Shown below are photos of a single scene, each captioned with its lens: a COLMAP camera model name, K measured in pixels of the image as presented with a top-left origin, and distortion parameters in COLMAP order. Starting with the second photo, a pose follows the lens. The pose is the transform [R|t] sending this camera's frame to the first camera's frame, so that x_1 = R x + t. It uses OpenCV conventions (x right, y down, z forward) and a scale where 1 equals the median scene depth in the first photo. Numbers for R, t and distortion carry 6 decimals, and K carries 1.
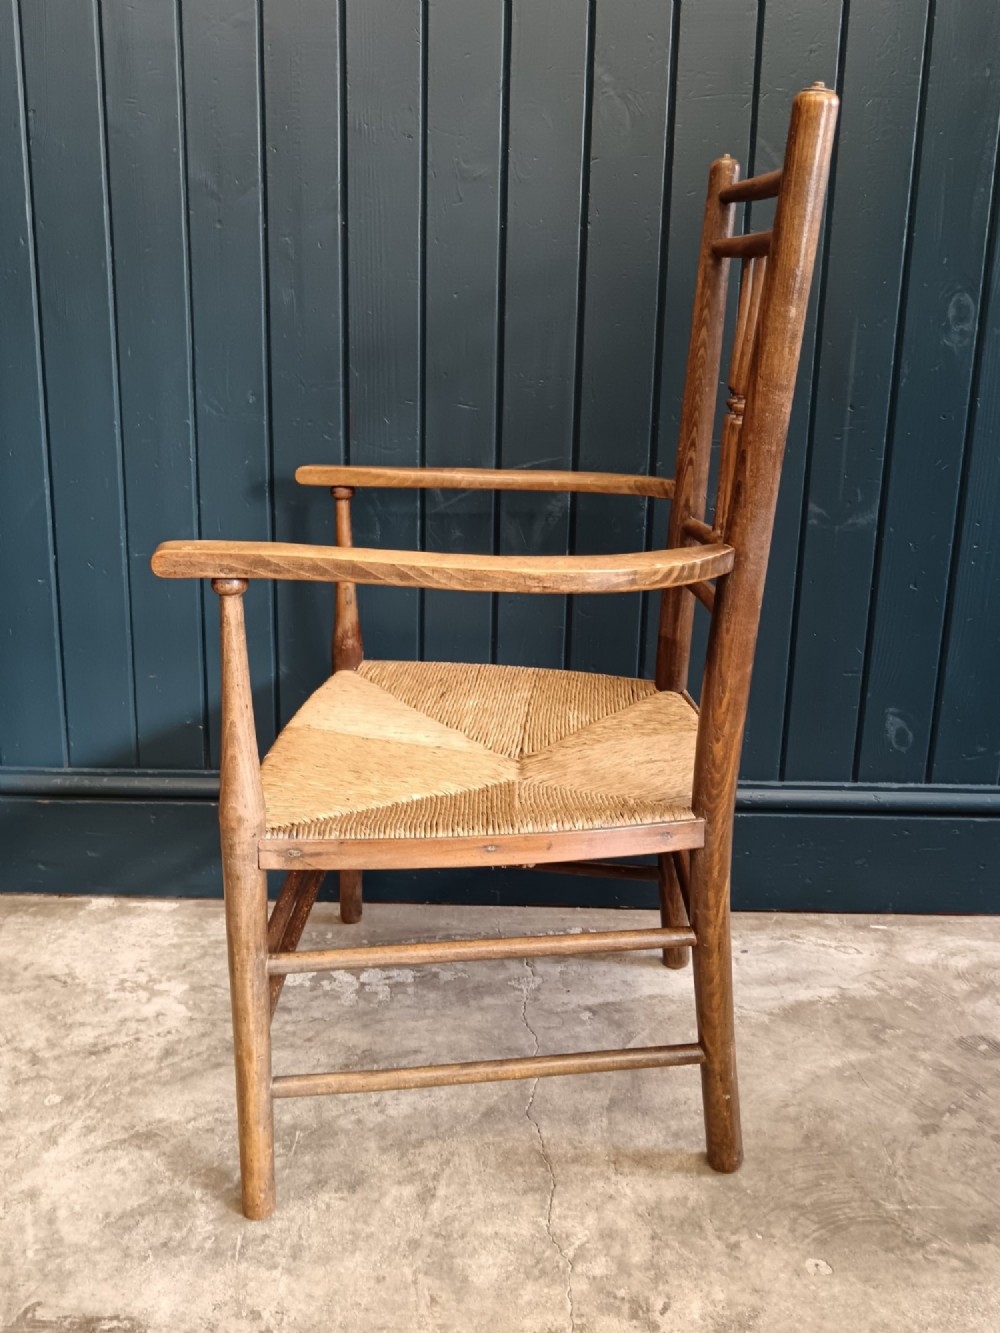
lens RADIAL K [[1295.6, 0, 463.9], [0, 1295.6, 651.2], [0, 0, 1]] dist [0.029889, 0.000000]
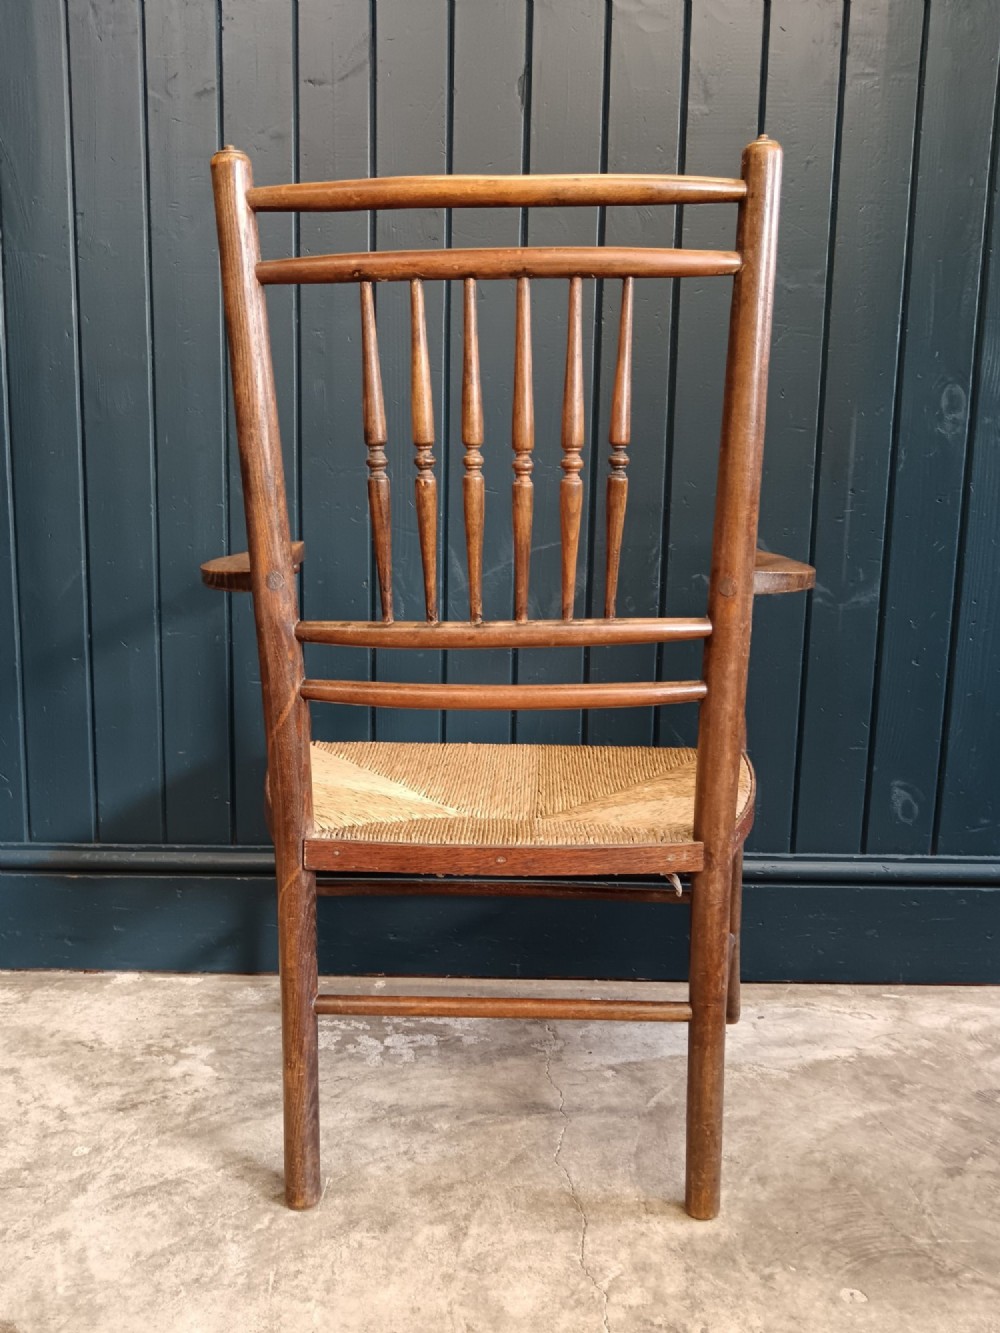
lens RADIAL K [[1239.9, 0, 477.5], [0, 1239.9, 726.1], [0, 0, 1]] dist [0.031186, 0.000000]
pose [[0.999858, -0.000565, 0.016836, -0.027330], [0.001915, 0.996770, -0.080289, 0.096749], [-0.016736, 0.080310, 0.996629, 0.014622]]
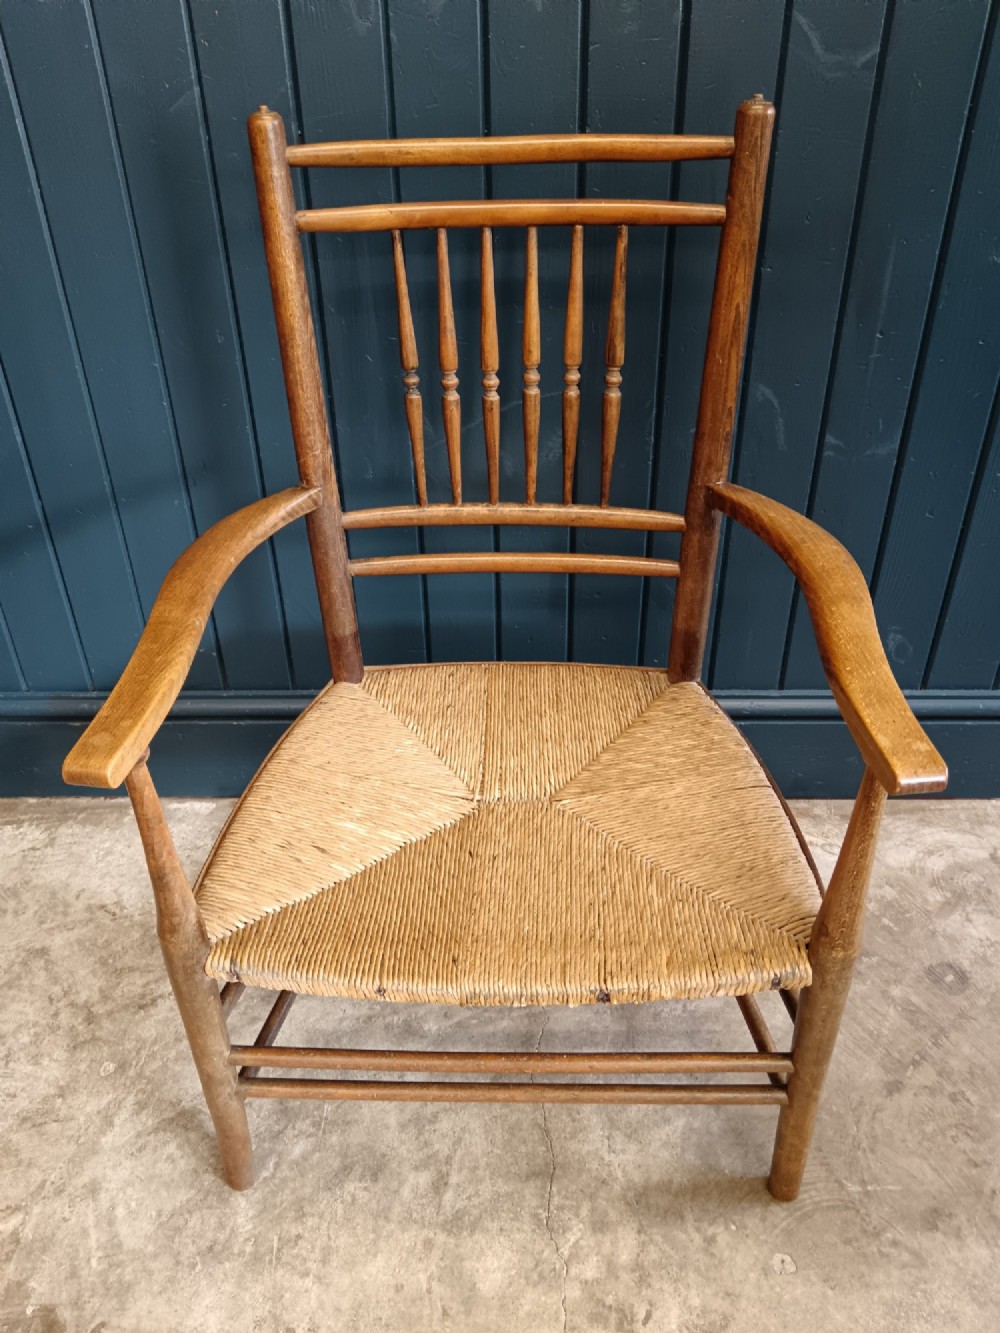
lens RADIAL K [[1123.0, 0, 503.8], [0, 1123.0, 592.0], [0, 0, 1]] dist [0.027046, -0.004014]
pose [[0.999341, -0.030692, -0.019388, 0.055410], [0.035512, 0.937348, 0.346579, -0.363427], [0.007536, -0.347039, 0.937820, 0.235498]]
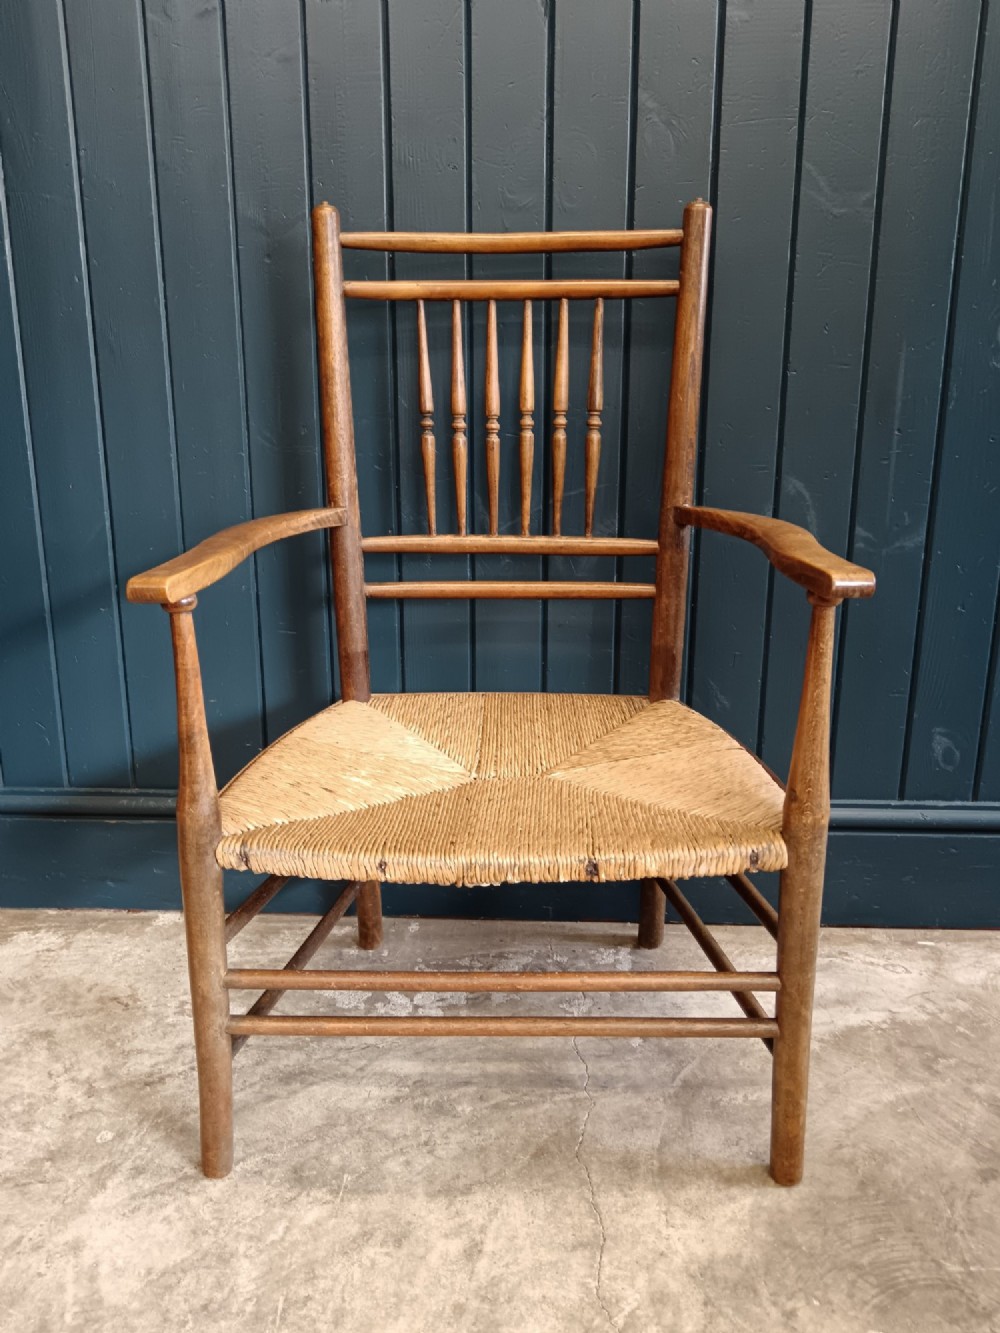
lens RADIAL K [[1123.0, 0, 501.6], [0, 1123.0, 642.9], [0, 0, 1]] dist [0.027046, -0.004014]
pose [[0.999558, -0.008431, -0.028496, 0.018797], [0.008887, 0.999834, 0.015921, -0.048158], [0.028357, -0.016167, 0.999467, 0.142307]]
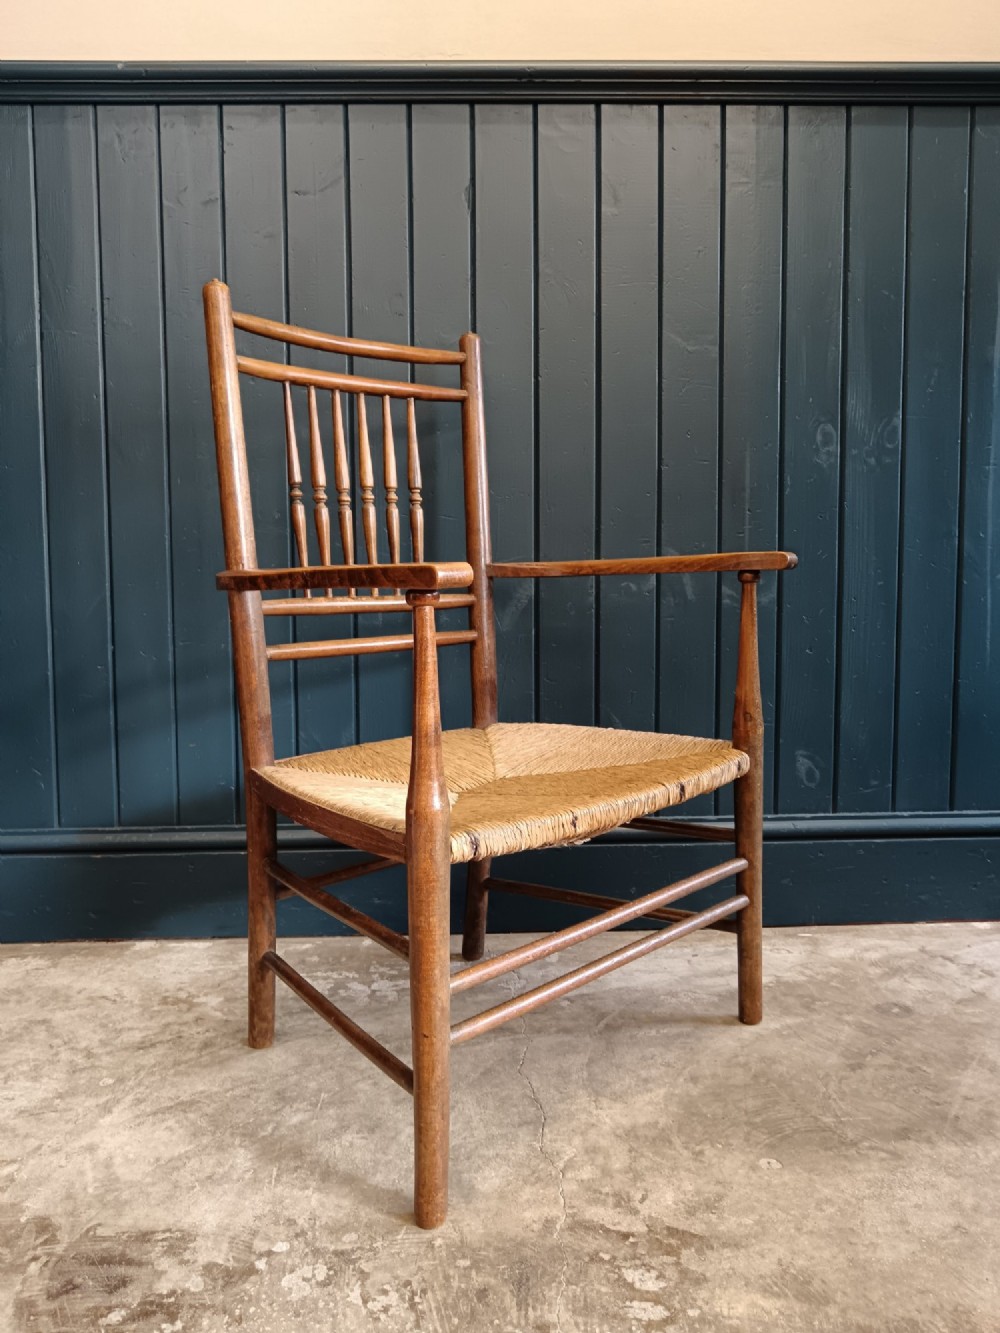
lens RADIAL K [[1123.0, 0, 501.1], [0, 1123.0, 657.5], [0, 0, 1]] dist [0.027046, -0.004014]
pose [[0.998080, -0.025673, 0.056370, -0.014978], [0.035114, 0.984213, -0.173469, 0.161433], [-0.051026, 0.175116, 0.983225, -0.062381]]
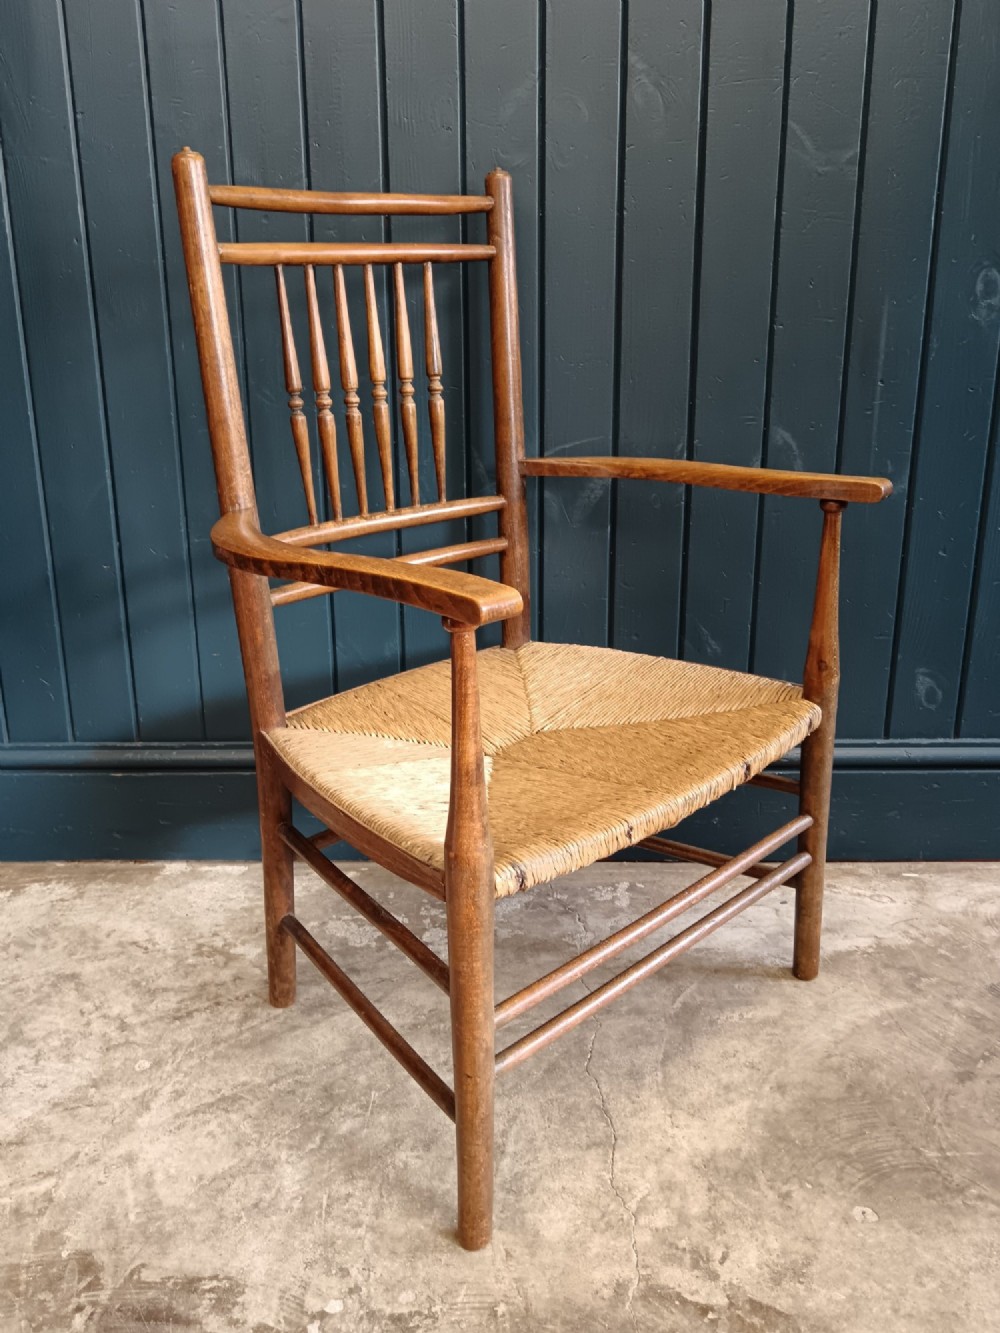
lens RADIAL K [[1239.9, 0, 483.0], [0, 1239.9, 633.9], [0, 0, 1]] dist [0.031186, 0.000000]
pose [[0.999666, -0.024909, -0.006932, -0.020064], [0.025253, 0.998168, 0.054989, -0.058944], [0.005550, -0.055146, 0.998463, -0.001368]]
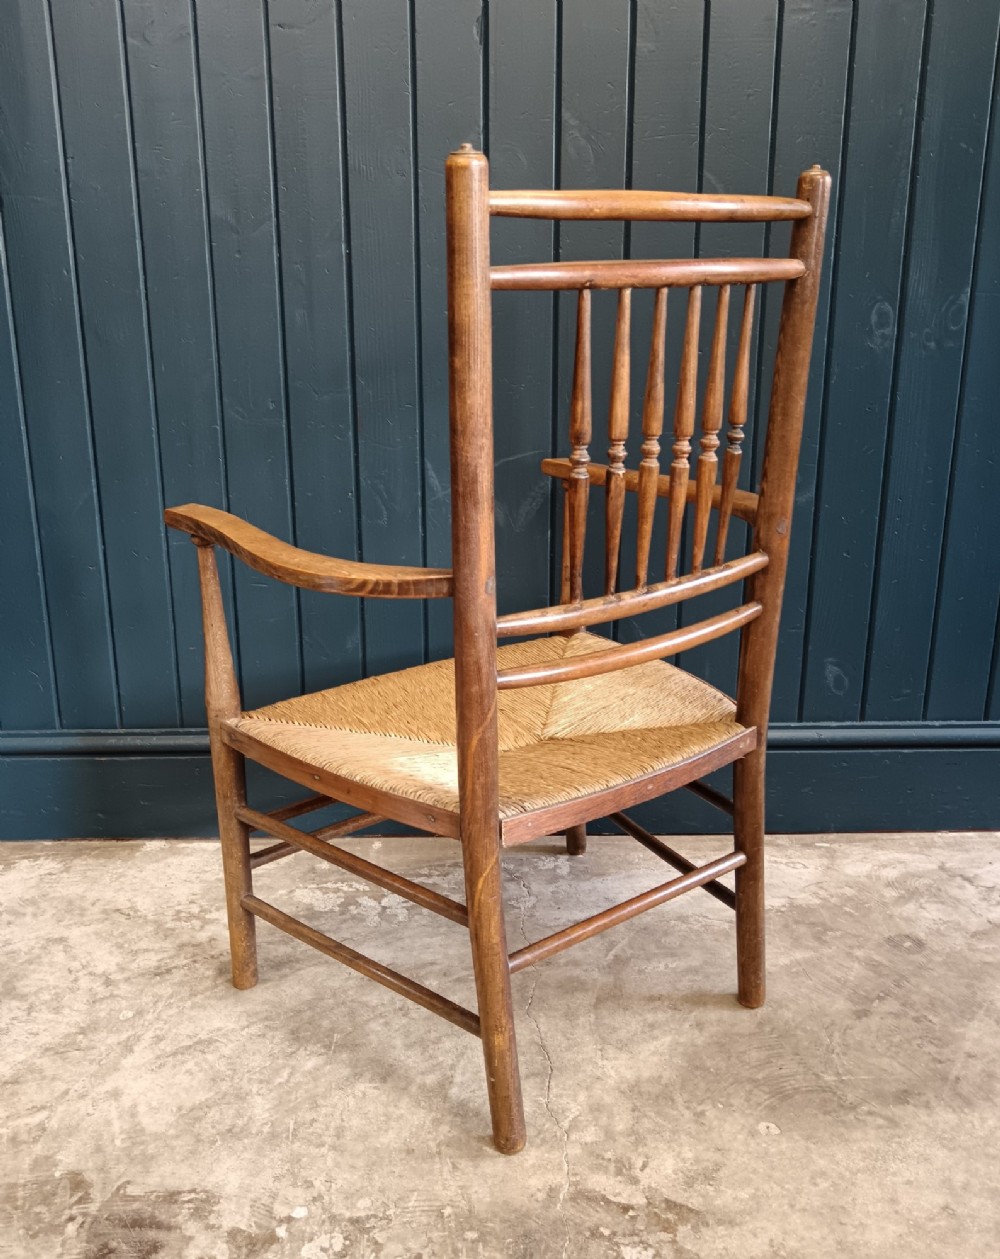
lens RADIAL K [[1209.1, 0, 482.6], [0, 1209.1, 628.3], [0, 0, 1]] dist [0.043813, 0.000000]
pose [[0.999393, -0.027802, 0.021015, -0.005842], [0.027059, 0.999027, 0.034825, -0.036012], [-0.021963, -0.034235, 0.999172, -0.099530]]
